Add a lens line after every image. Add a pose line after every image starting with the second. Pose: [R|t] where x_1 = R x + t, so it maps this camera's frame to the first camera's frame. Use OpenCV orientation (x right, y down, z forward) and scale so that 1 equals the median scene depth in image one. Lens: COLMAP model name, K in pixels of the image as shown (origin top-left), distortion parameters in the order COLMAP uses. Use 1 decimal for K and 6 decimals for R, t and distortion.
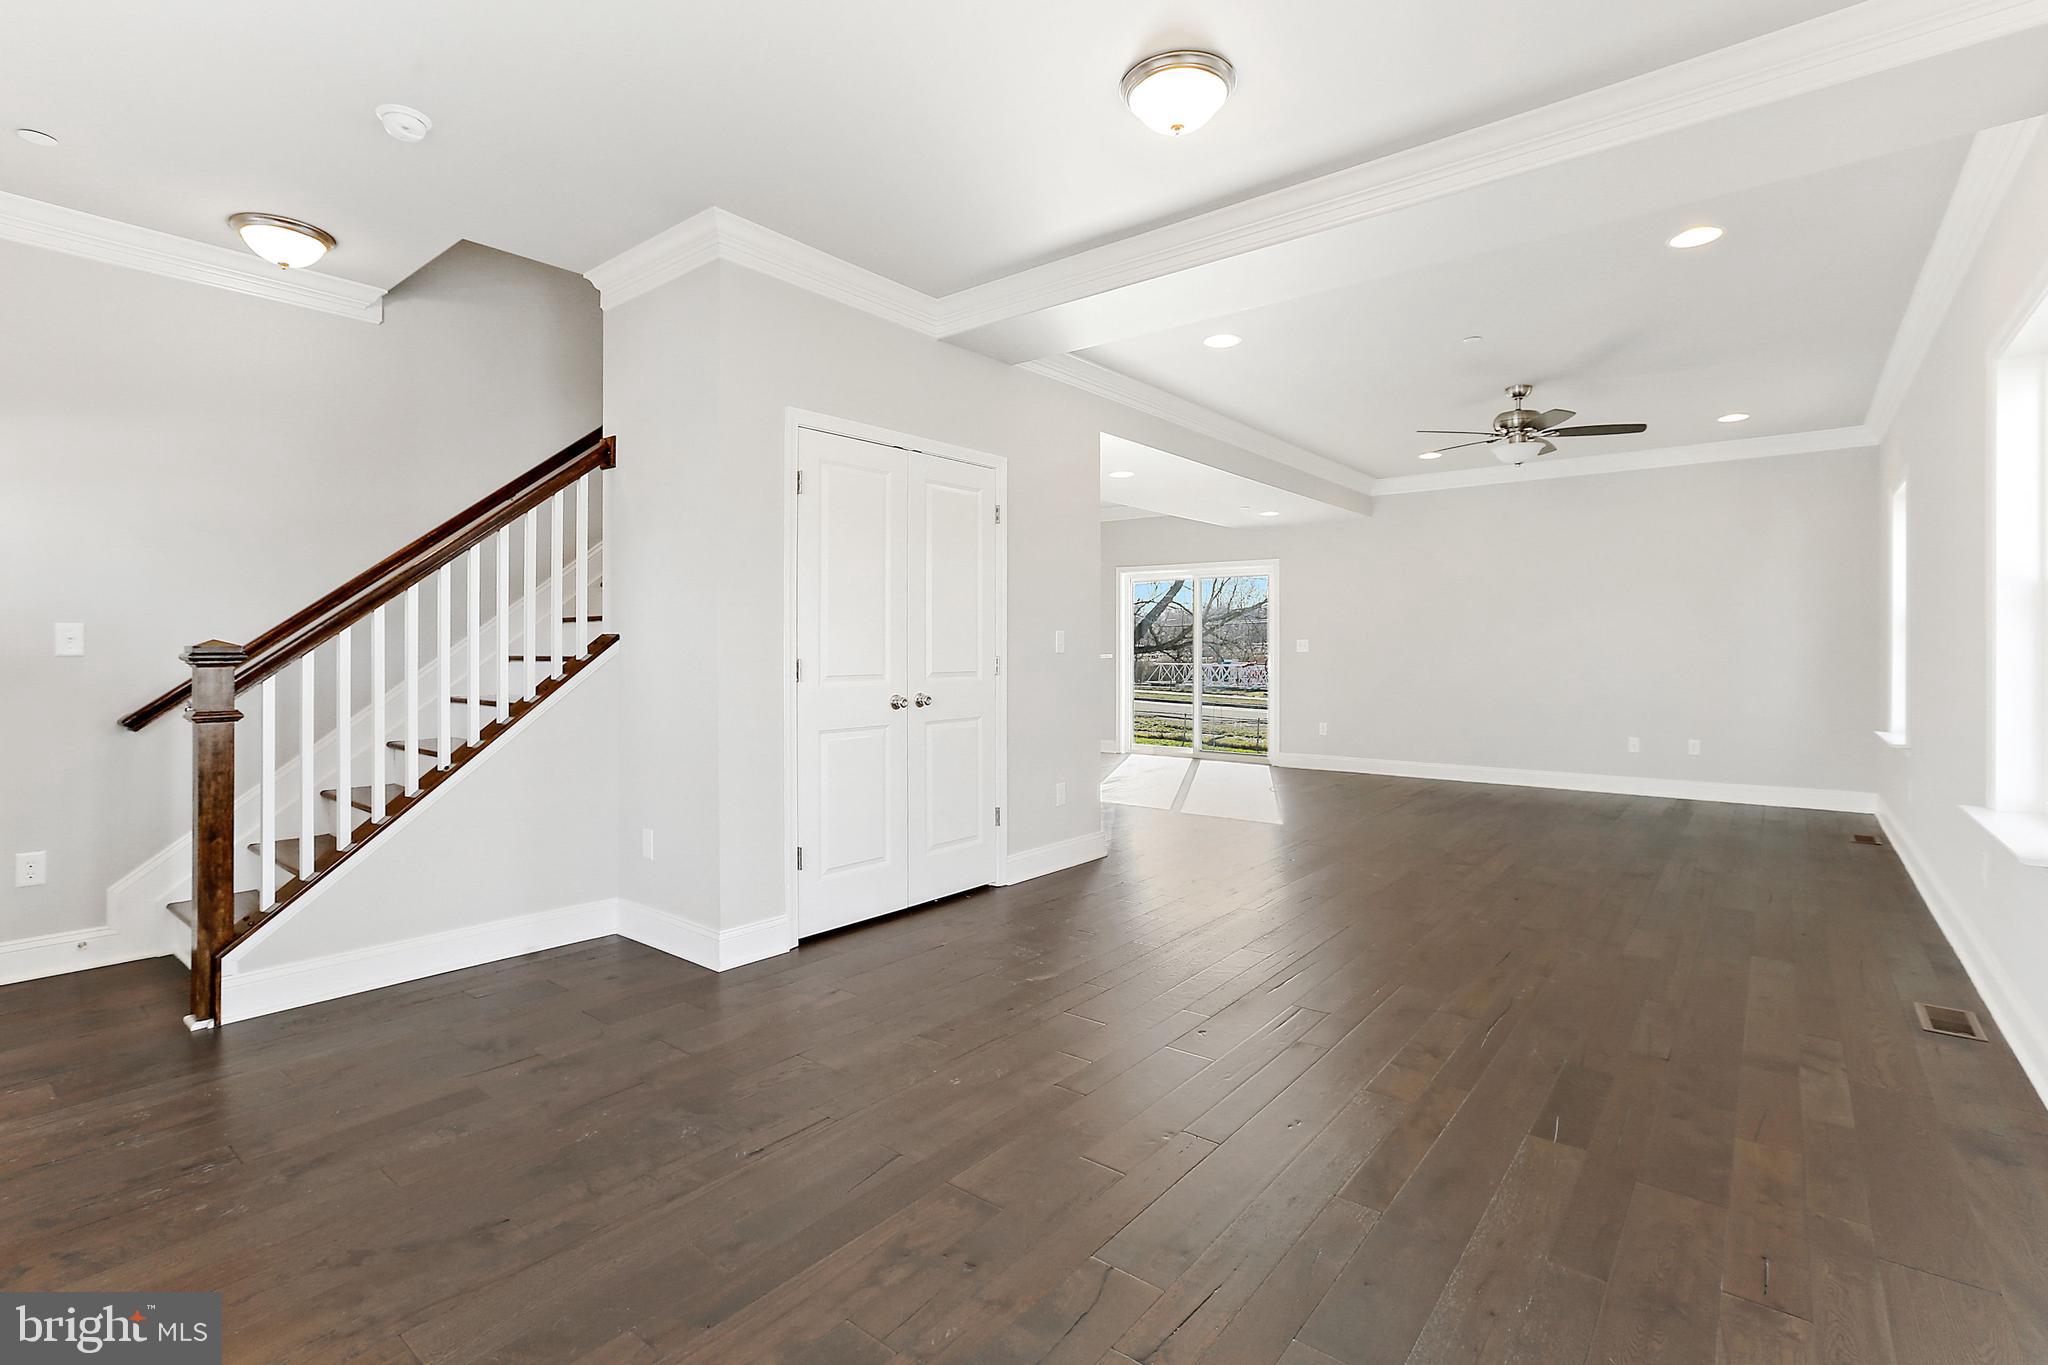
lens RADIAL K [[962.8, 0, 1009.5], [0, 962.8, 660.6], [0, 0, 1]] dist [-0.027693, 0.009527]
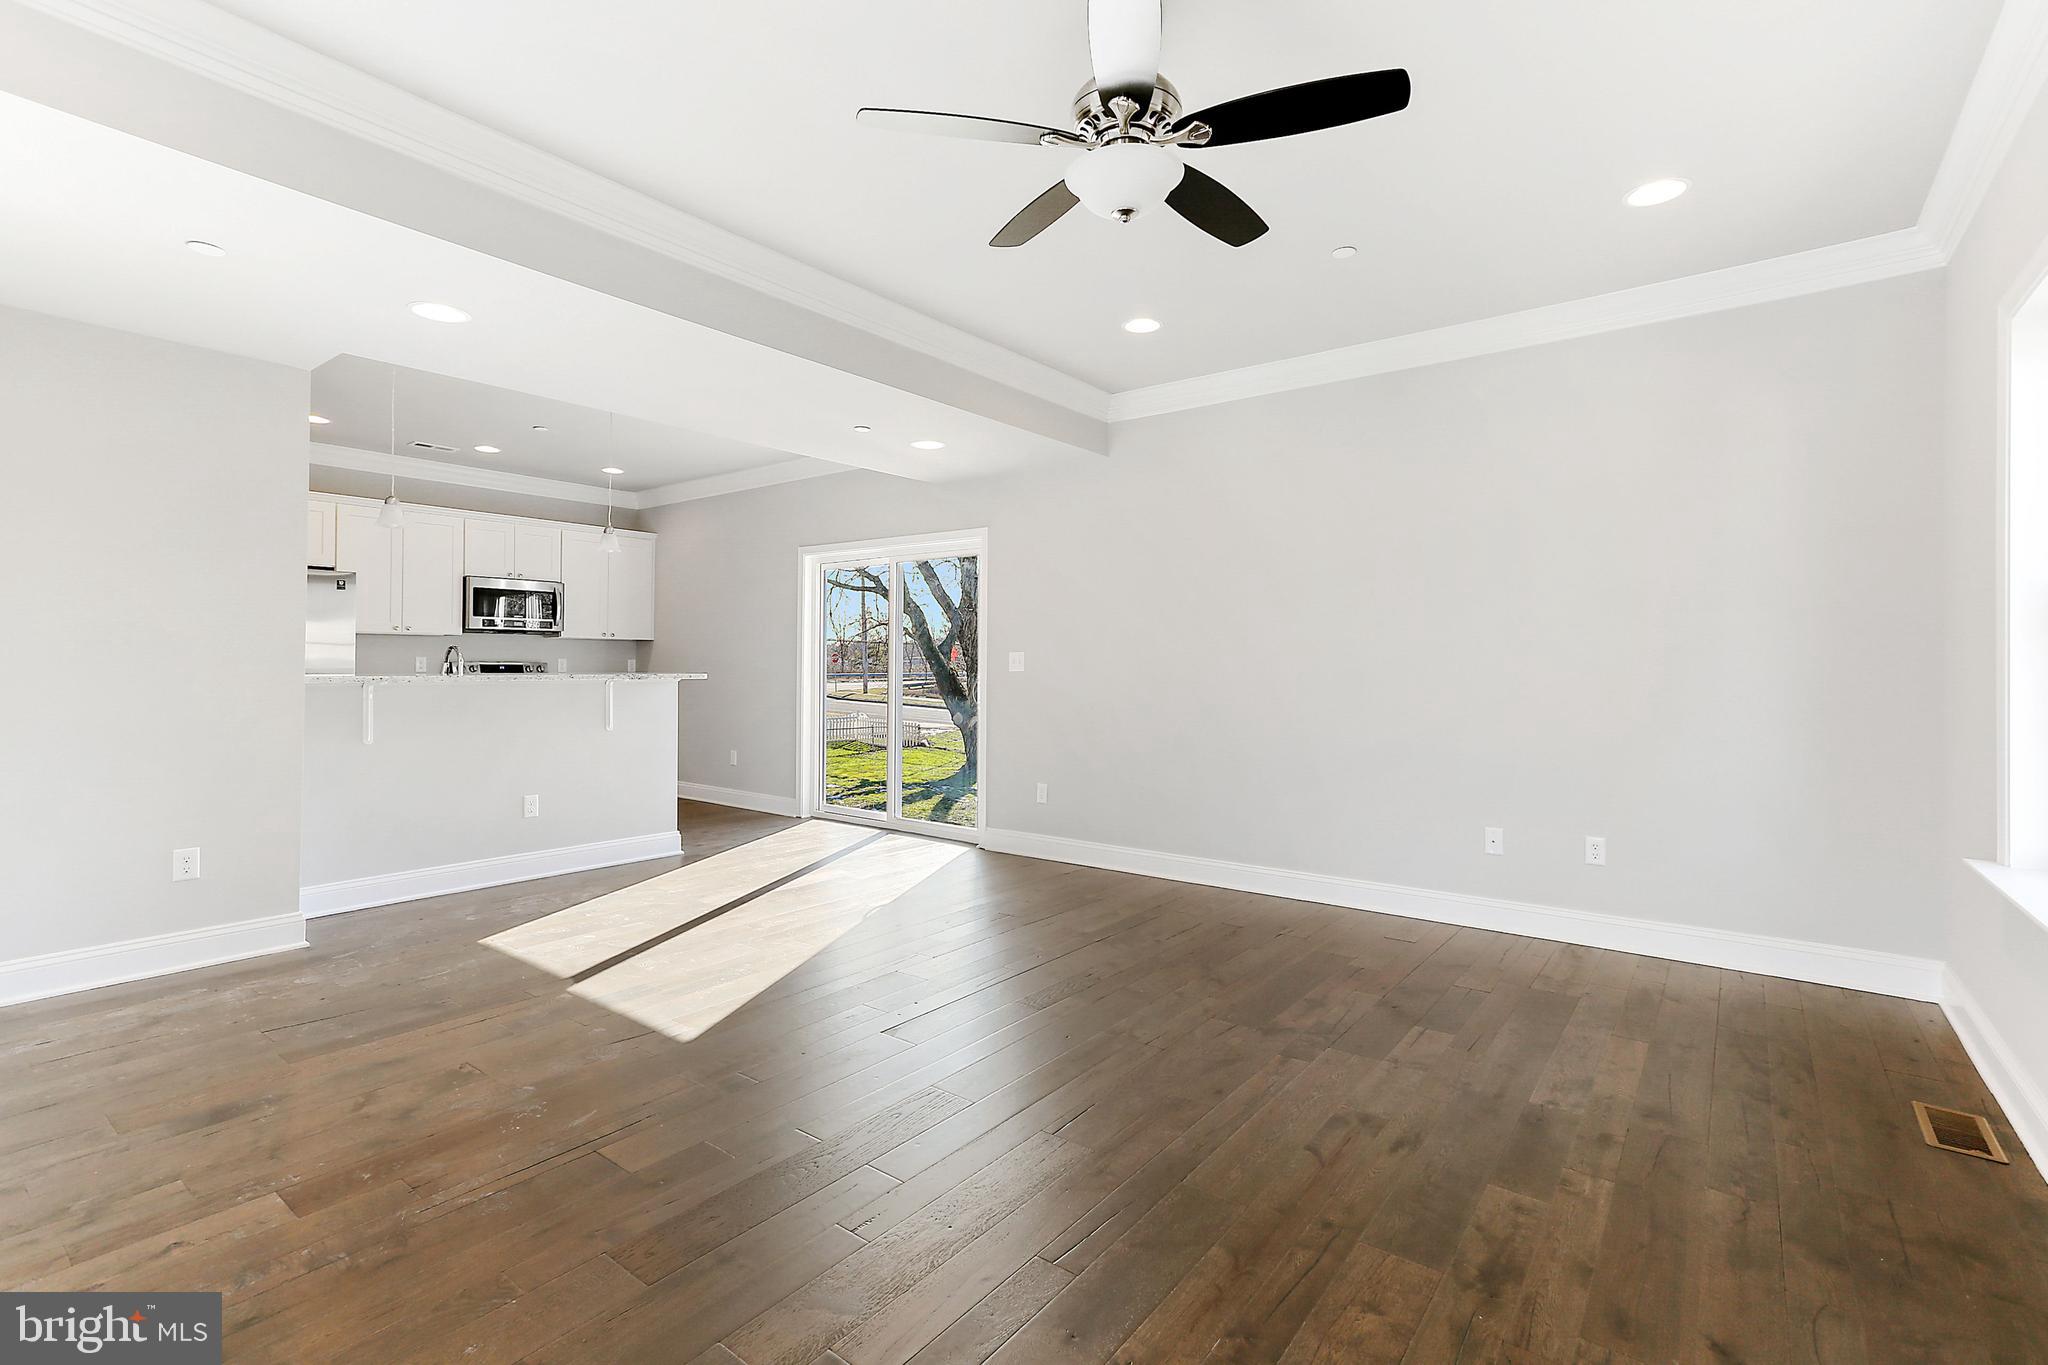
lens RADIAL K [[962.8, 0, 1014.7], [0, 962.8, 674.1], [0, 0, 1]] dist [-0.027693, 0.009527]
pose [[0.999749, 0.004699, 0.021924, 0.371255], [-0.004624, 0.999983, -0.003480, -0.005974], [-0.021940, 0.003377, 0.999754, 0.457773]]
